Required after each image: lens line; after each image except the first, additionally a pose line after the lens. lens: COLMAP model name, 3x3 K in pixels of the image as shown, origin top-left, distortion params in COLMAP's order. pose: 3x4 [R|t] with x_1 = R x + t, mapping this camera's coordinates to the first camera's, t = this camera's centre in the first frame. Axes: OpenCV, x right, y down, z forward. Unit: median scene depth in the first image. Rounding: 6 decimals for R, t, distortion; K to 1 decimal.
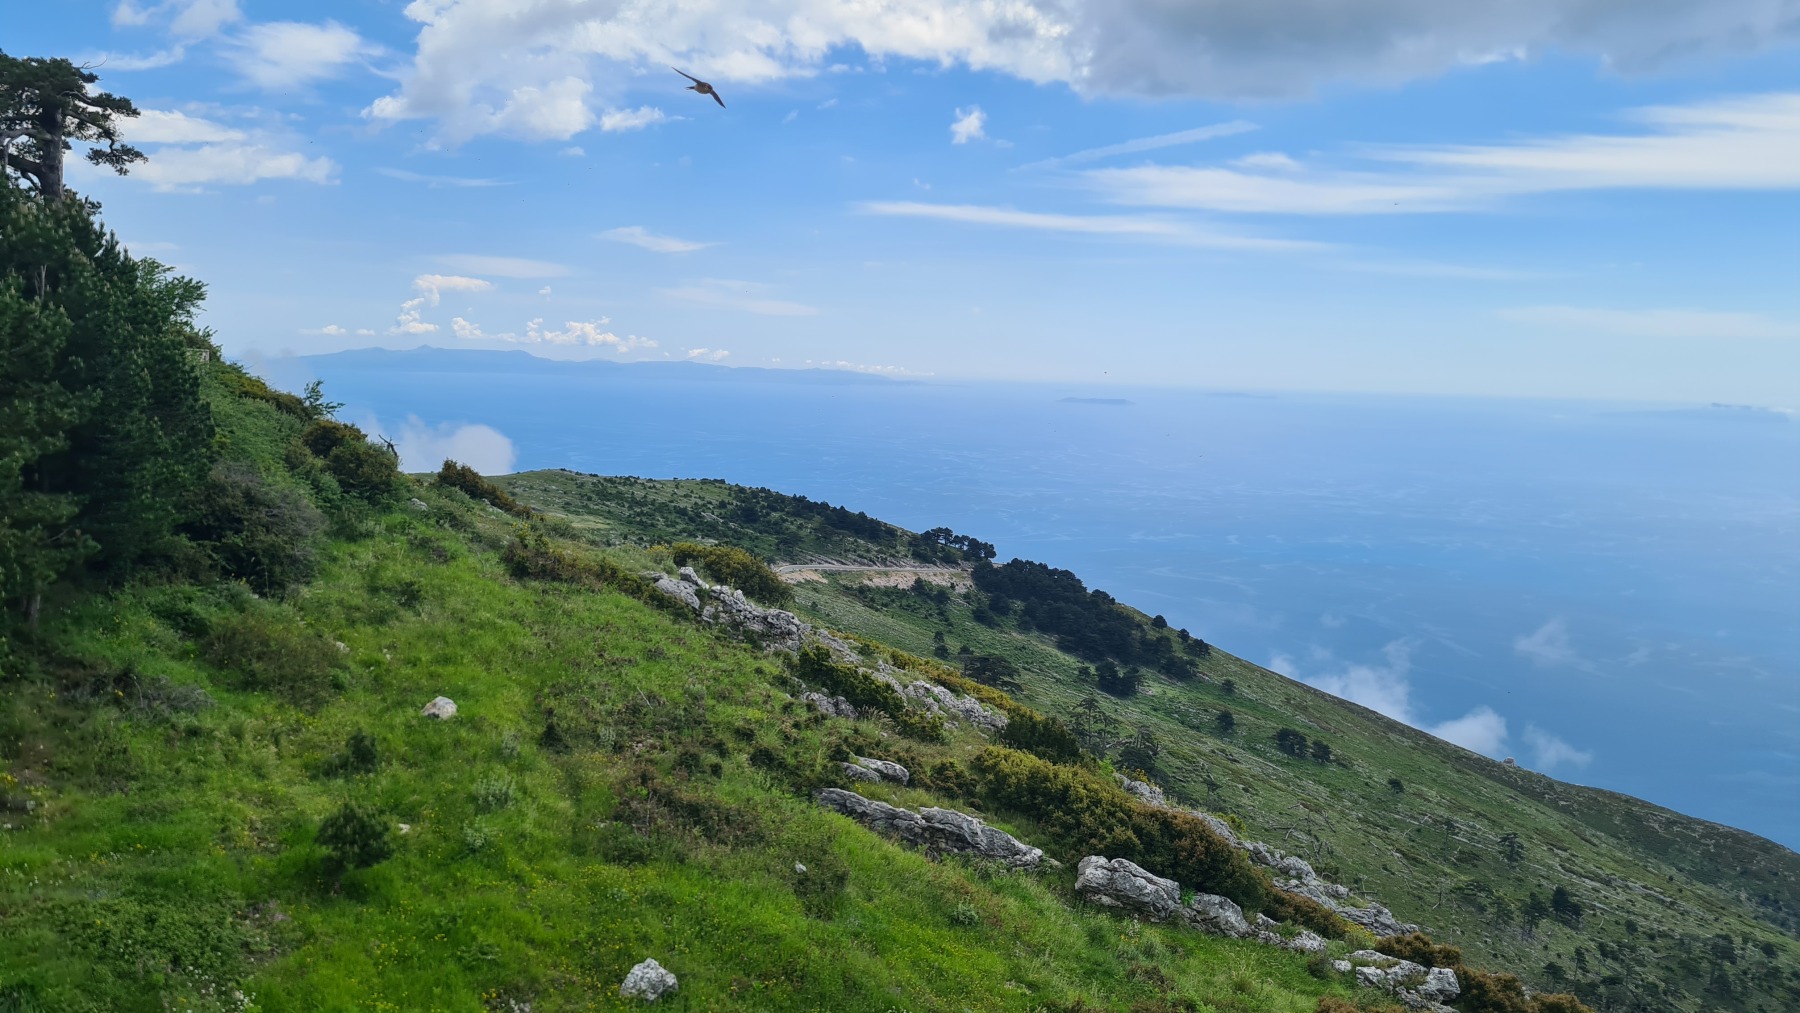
lens RADIAL K [[1339.6, 0, 923.5], [0, 1339.6, 520.8], [0, 0, 1]] dist [0.044310, -0.038473]
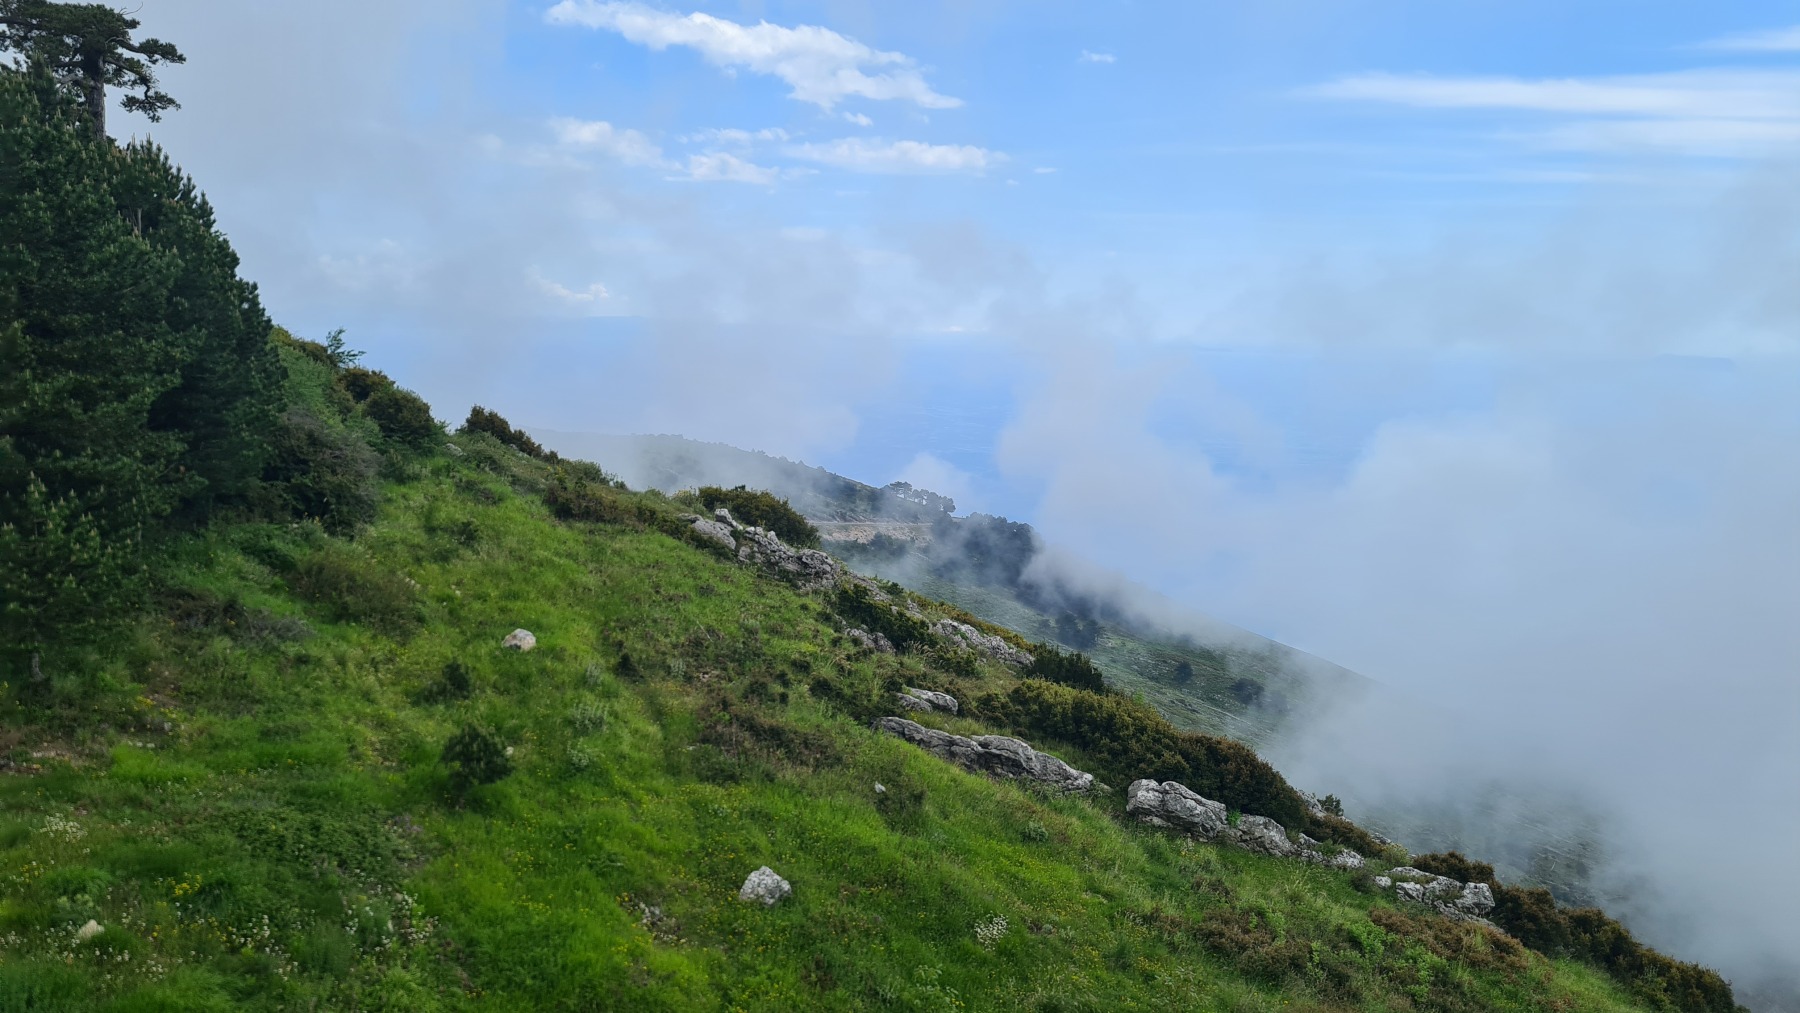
lens RADIAL K [[1339.6, 0, 894.3], [0, 1339.6, 523.0], [0, 0, 1]] dist [0.044310, -0.038473]
pose [[0.999934, -0.005820, 0.009867, -0.056099], [0.005469, 0.999362, 0.035285, 0.010075], [-0.010066, -0.035229, 0.999329, -0.021630]]
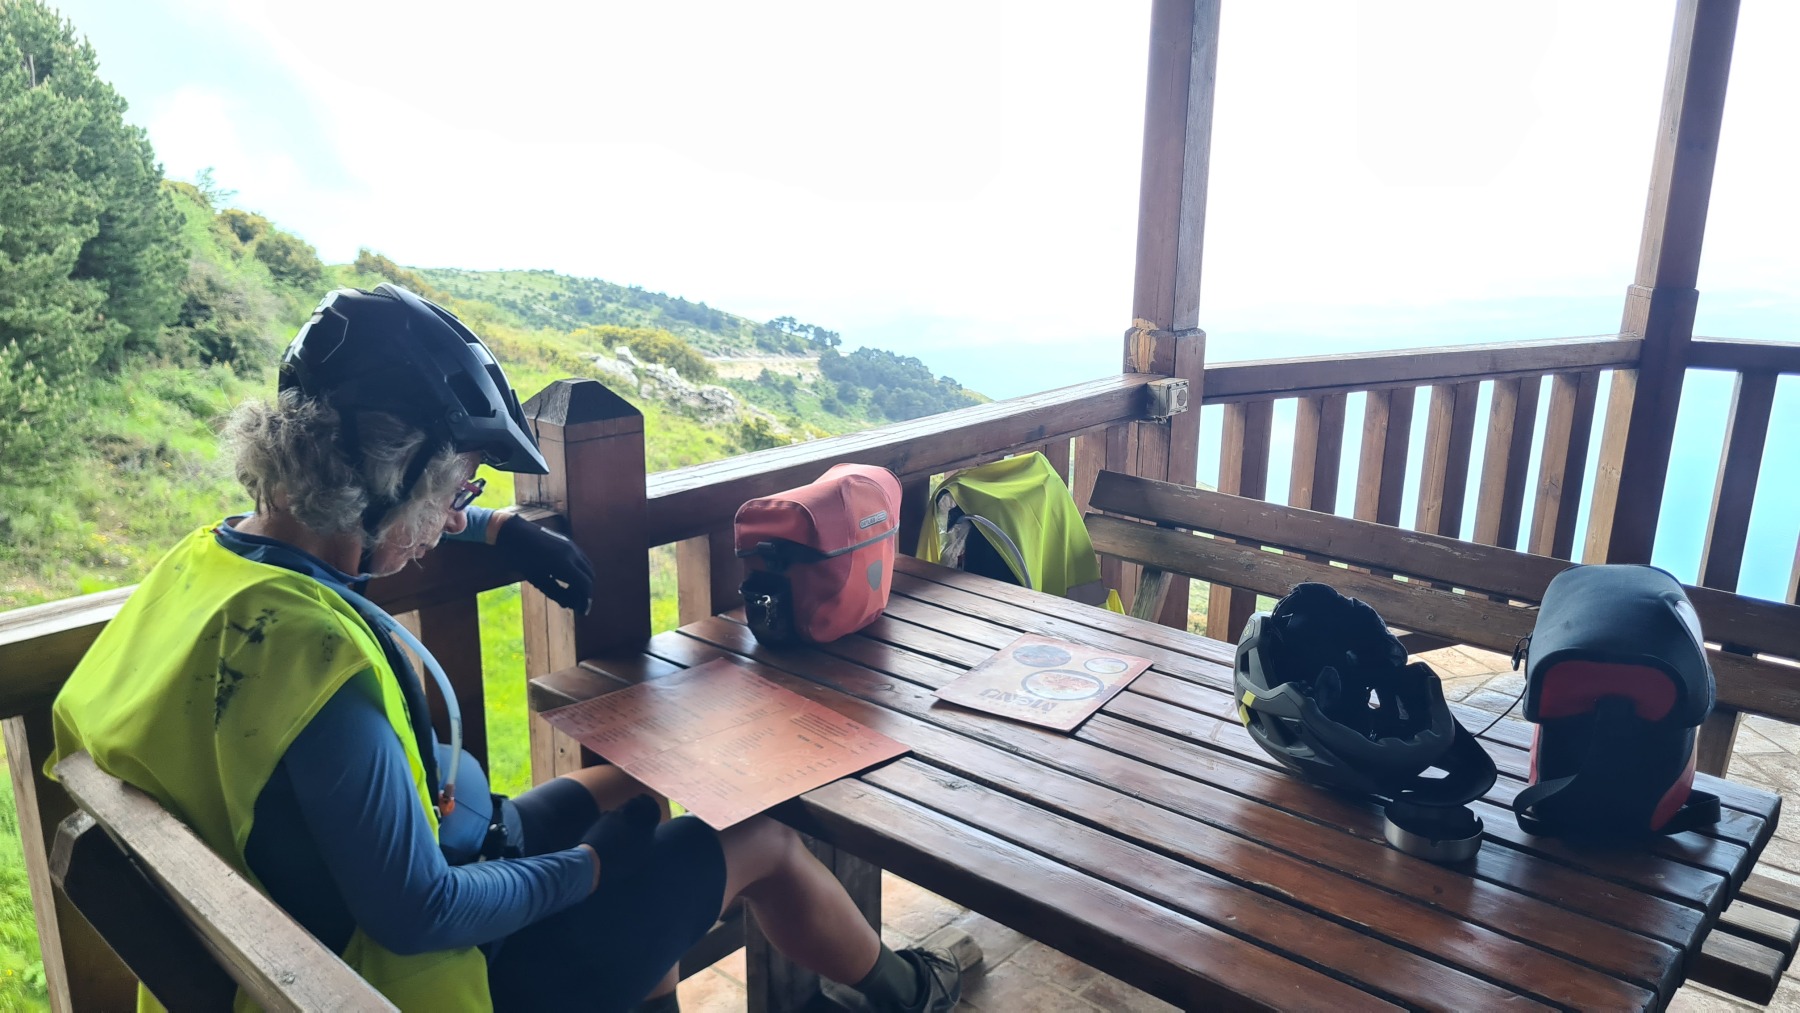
lens RADIAL K [[1339.6, 0, 922.9], [0, 1339.6, 532.6], [0, 0, 1]] dist [0.044310, -0.038473]
pose [[0.993015, -0.039494, 0.111180, -0.065964], [0.020638, 0.985927, 0.165895, 0.007515], [-0.116167, -0.162441, 0.979856, -0.087019]]
